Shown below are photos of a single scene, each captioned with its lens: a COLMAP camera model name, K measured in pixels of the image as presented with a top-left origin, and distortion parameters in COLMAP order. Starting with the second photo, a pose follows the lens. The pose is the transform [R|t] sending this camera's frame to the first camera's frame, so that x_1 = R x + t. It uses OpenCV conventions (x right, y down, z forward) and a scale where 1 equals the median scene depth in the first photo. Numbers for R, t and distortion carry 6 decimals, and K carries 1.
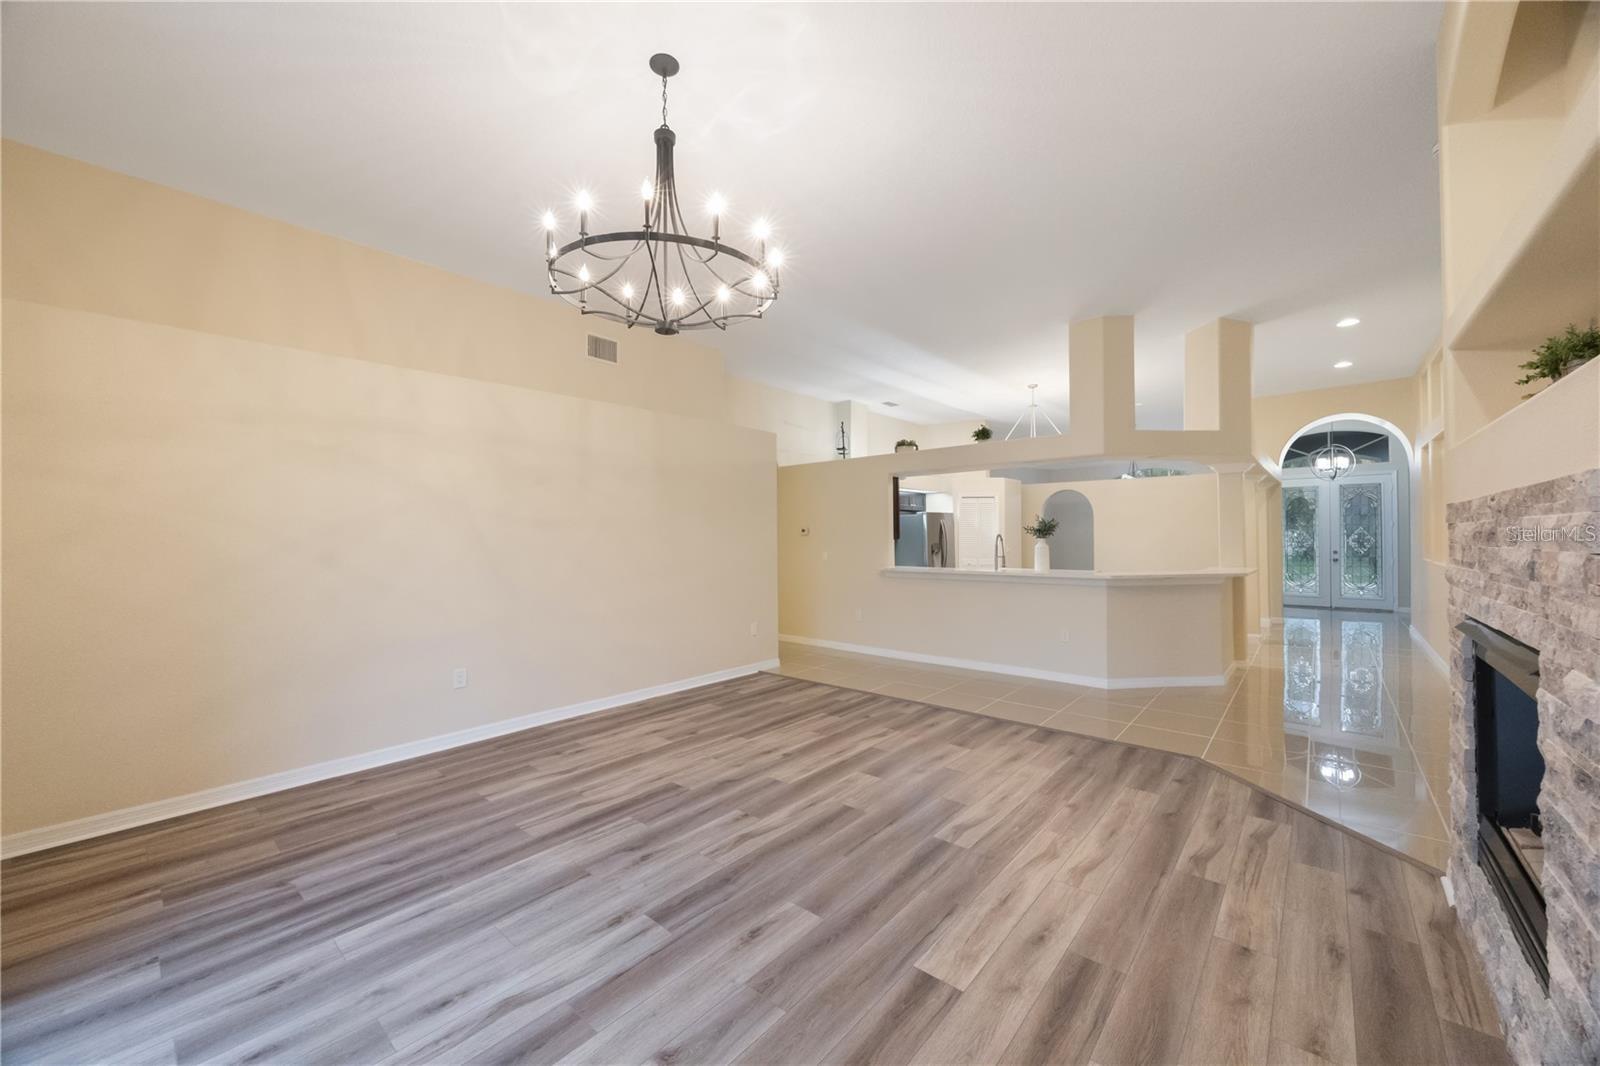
lens RADIAL K [[604.8, 0, 798.1], [0, 604.8, 533.4], [0, 0, 1]] dist [-0.002568, -0.000366]
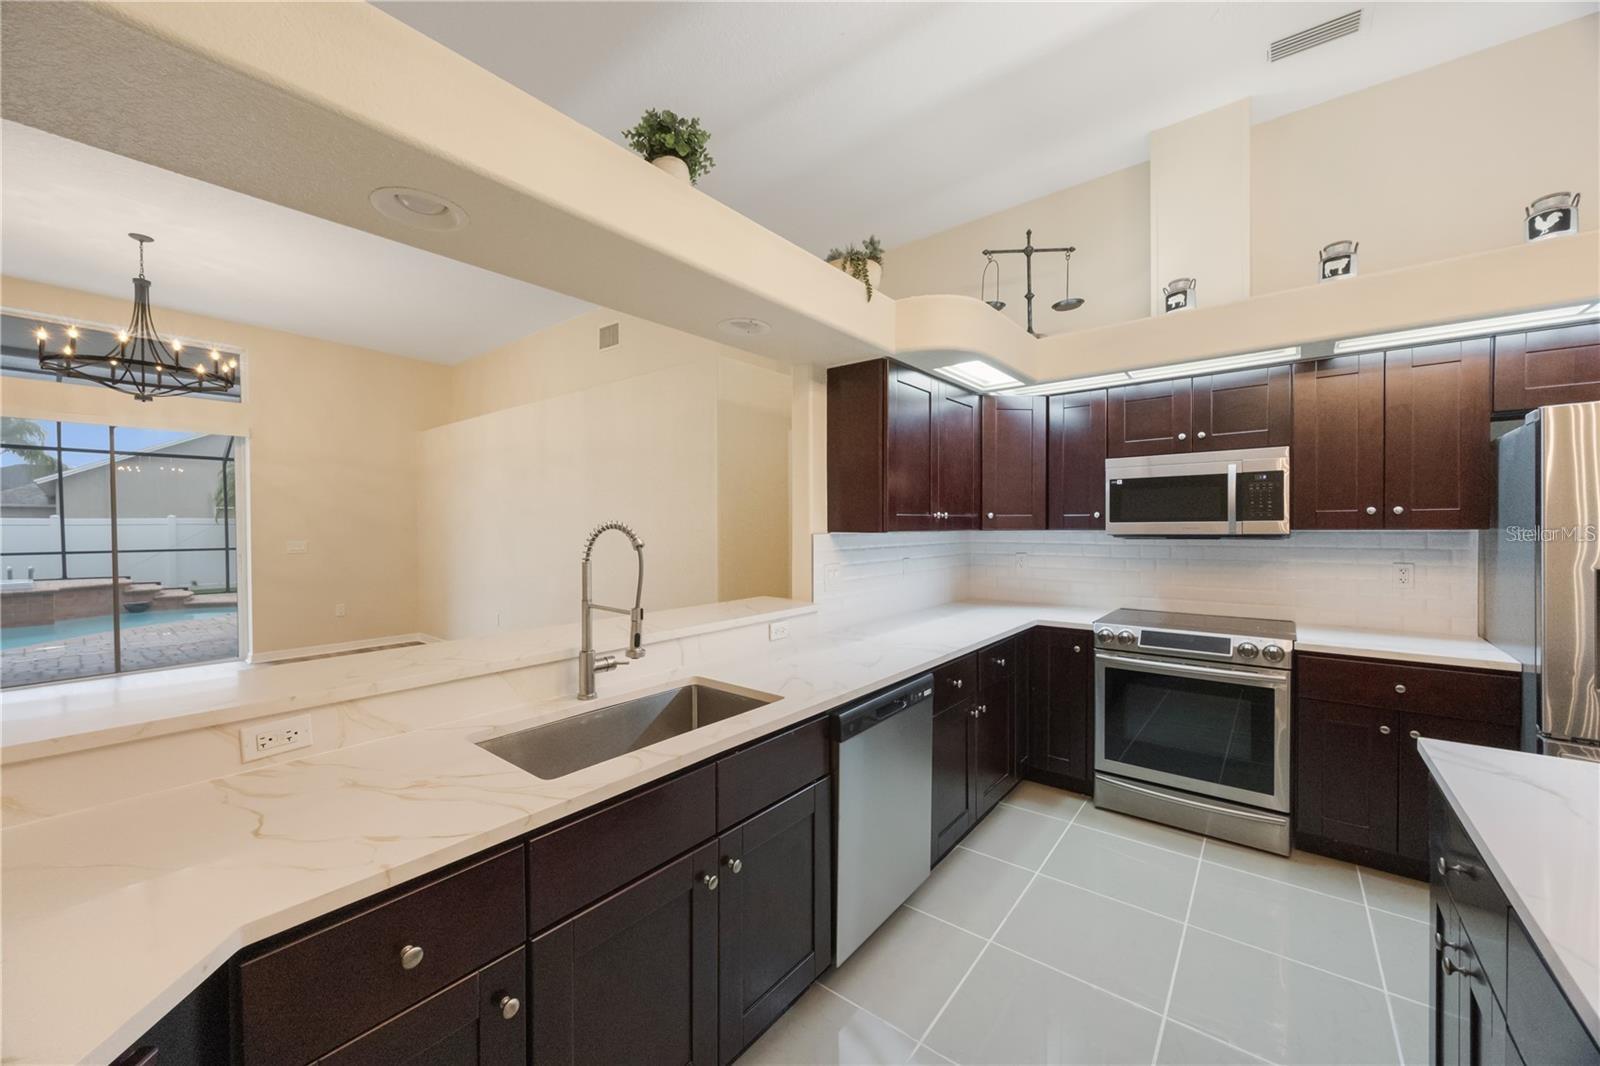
lens RADIAL K [[604.8, 0, 798.1], [0, 604.8, 533.4], [0, 0, 1]] dist [-0.002568, -0.000366]
pose [[0.041924, 0.025840, -0.998787, 1.136768], [0.005278, 0.999646, 0.026084, -0.002167], [0.999107, -0.006365, 0.041773, 2.046137]]
